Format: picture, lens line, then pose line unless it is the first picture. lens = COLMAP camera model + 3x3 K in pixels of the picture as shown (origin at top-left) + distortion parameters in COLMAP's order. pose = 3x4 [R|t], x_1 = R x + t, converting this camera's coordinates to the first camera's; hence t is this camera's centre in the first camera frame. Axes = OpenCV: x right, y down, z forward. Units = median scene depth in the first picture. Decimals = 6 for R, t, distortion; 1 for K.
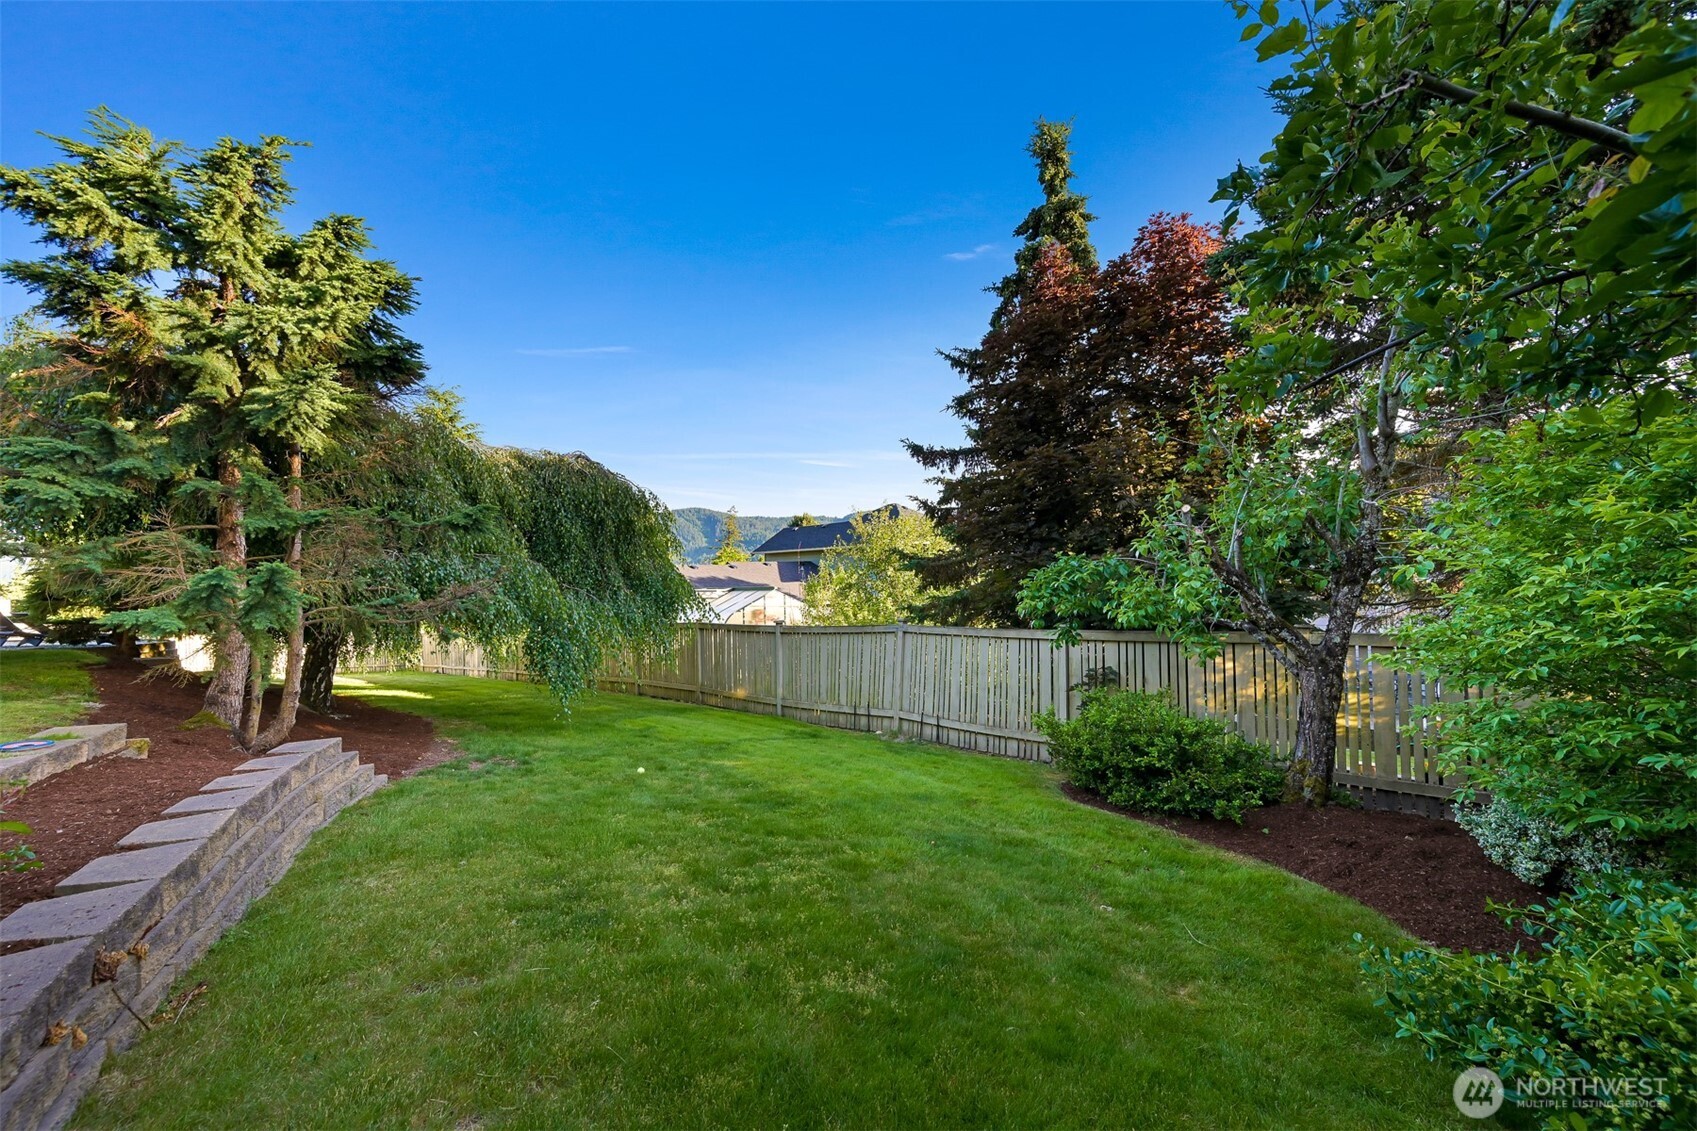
lens RADIAL K [[682.2, 0, 847.4], [0, 682.2, 585.5], [0, 0, 1]] dist [0.000300, 0.000034]
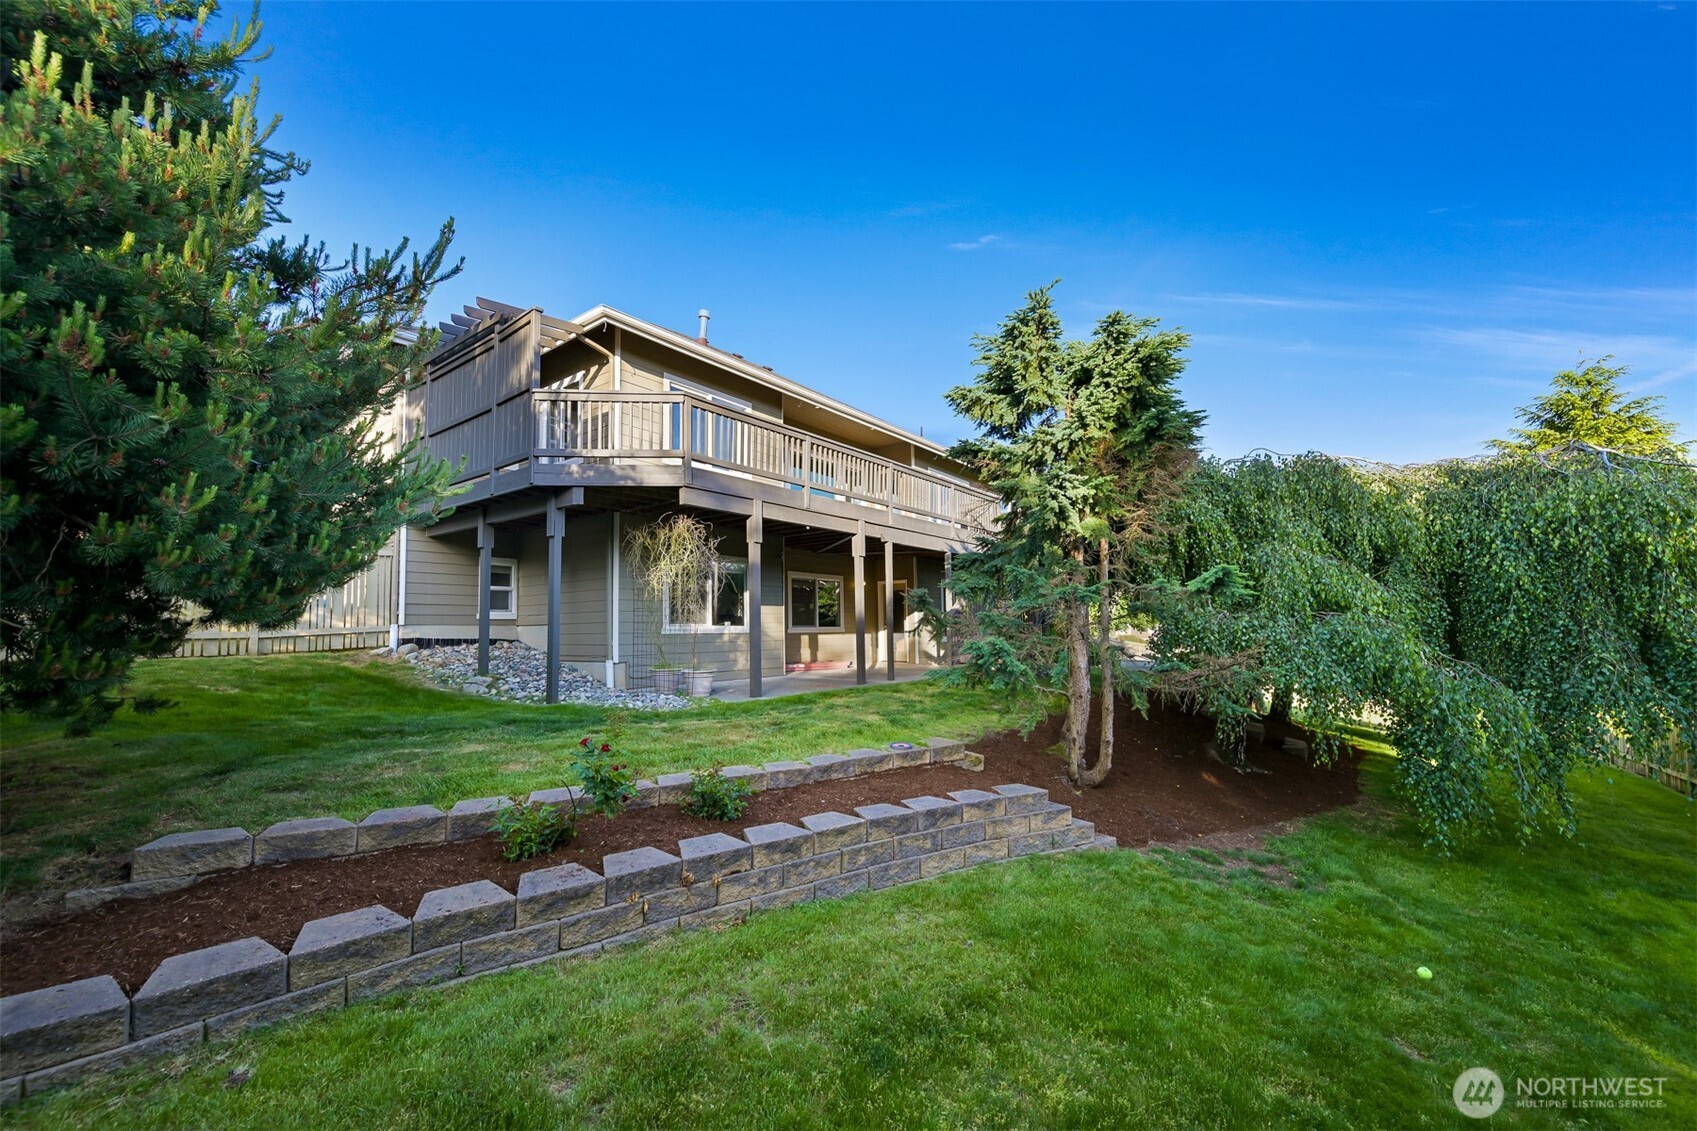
lens RADIAL K [[682.2, 0, 847.4], [0, 682.2, 585.5], [0, 0, 1]] dist [0.000300, 0.000034]
pose [[0.092468, -0.040882, -0.994876, 0.283972], [-0.001322, 0.999151, -0.041180, -0.054319], [0.995715, 0.005123, 0.092335, 0.439981]]
